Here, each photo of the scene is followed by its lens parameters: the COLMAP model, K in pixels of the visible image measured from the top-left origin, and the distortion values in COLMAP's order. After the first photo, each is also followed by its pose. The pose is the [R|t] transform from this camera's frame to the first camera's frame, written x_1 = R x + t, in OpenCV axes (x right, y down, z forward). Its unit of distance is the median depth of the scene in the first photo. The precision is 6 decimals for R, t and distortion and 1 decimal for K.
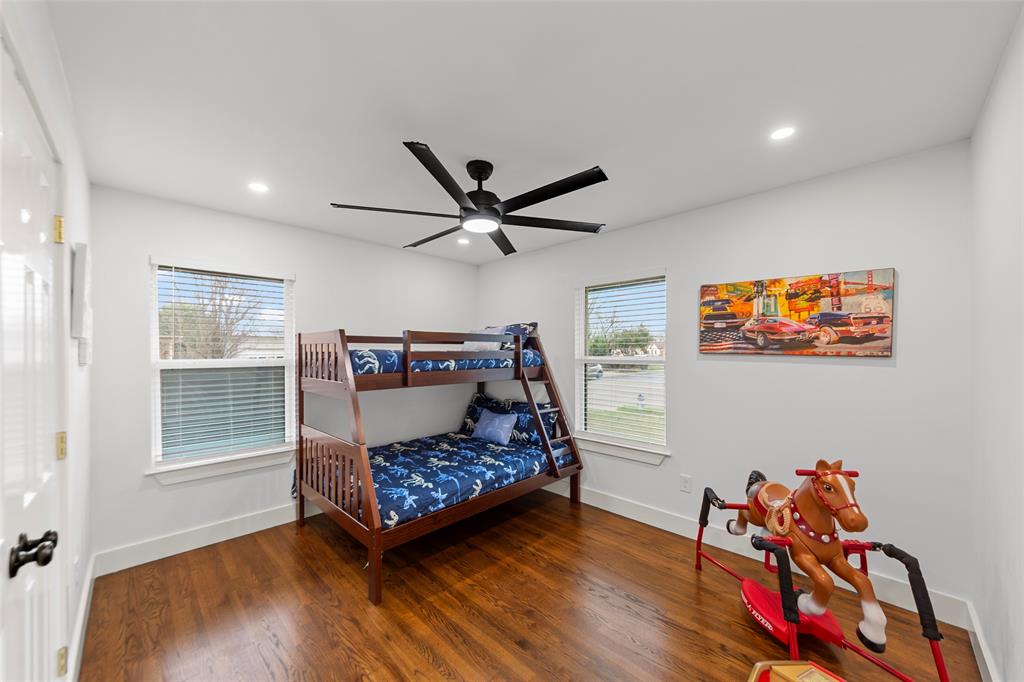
lens RADIAL K [[369.0, 0, 518.2], [0, 369.0, 351.9], [0, 0, 1]] dist [-0.000901, -0.000184]
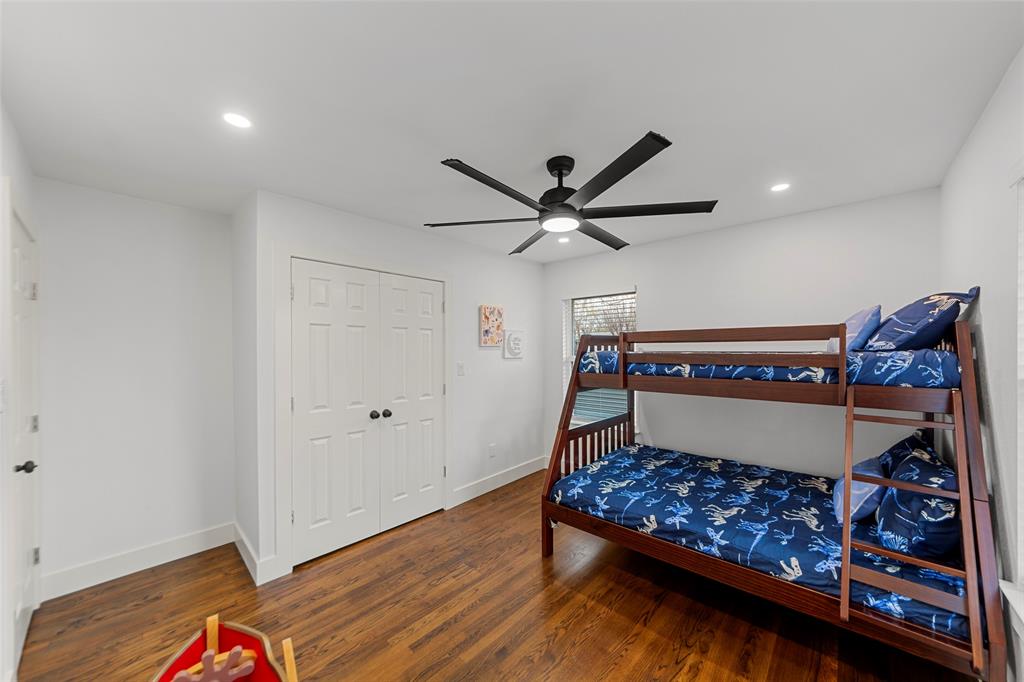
lens RADIAL K [[372.9, 0, 511.3], [0, 372.9, 348.3], [0, 0, 1]] dist [-0.000428, -0.000087]
pose [[0.033364, 0.004522, -0.999433, 0.644236], [0.007933, 0.999957, 0.004789, -0.020270], [0.999412, -0.008088, 0.033327, 0.628291]]
